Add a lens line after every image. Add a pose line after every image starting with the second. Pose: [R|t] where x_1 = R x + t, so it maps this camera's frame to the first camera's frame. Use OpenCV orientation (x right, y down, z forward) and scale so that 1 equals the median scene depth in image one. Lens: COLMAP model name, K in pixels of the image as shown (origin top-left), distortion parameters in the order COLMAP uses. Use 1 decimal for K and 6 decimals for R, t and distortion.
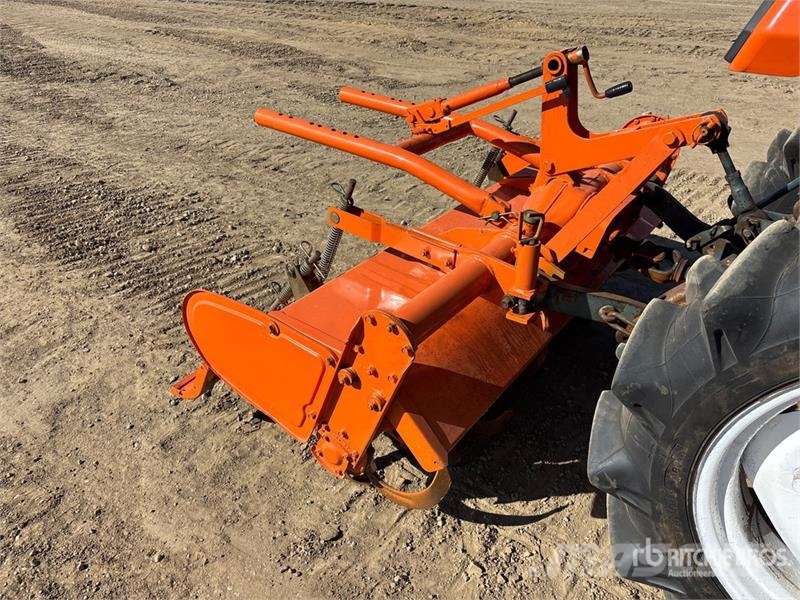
lens RADIAL K [[612.4, 0, 403.1], [0, 612.4, 305.4], [0, 0, 1]] dist [0.032596, -0.042983]
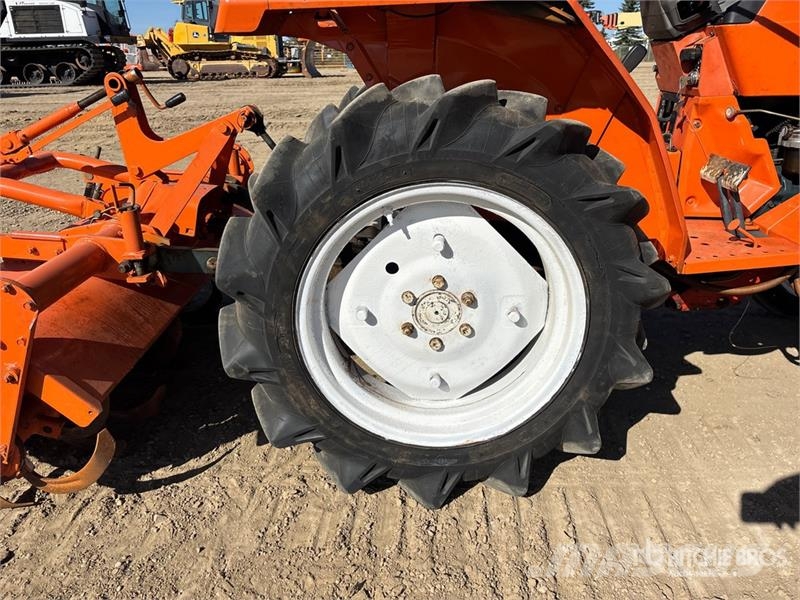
lens RADIAL K [[612.4, 0, 400.4], [0, 612.4, 292.2], [0, 0, 1]] dist [0.032596, -0.042983]
pose [[0.821197, -0.224204, 0.524755, -0.016410], [0.307100, 0.948698, -0.075250, 0.248889], [-0.480963, 0.222947, 0.847921, -0.187151]]
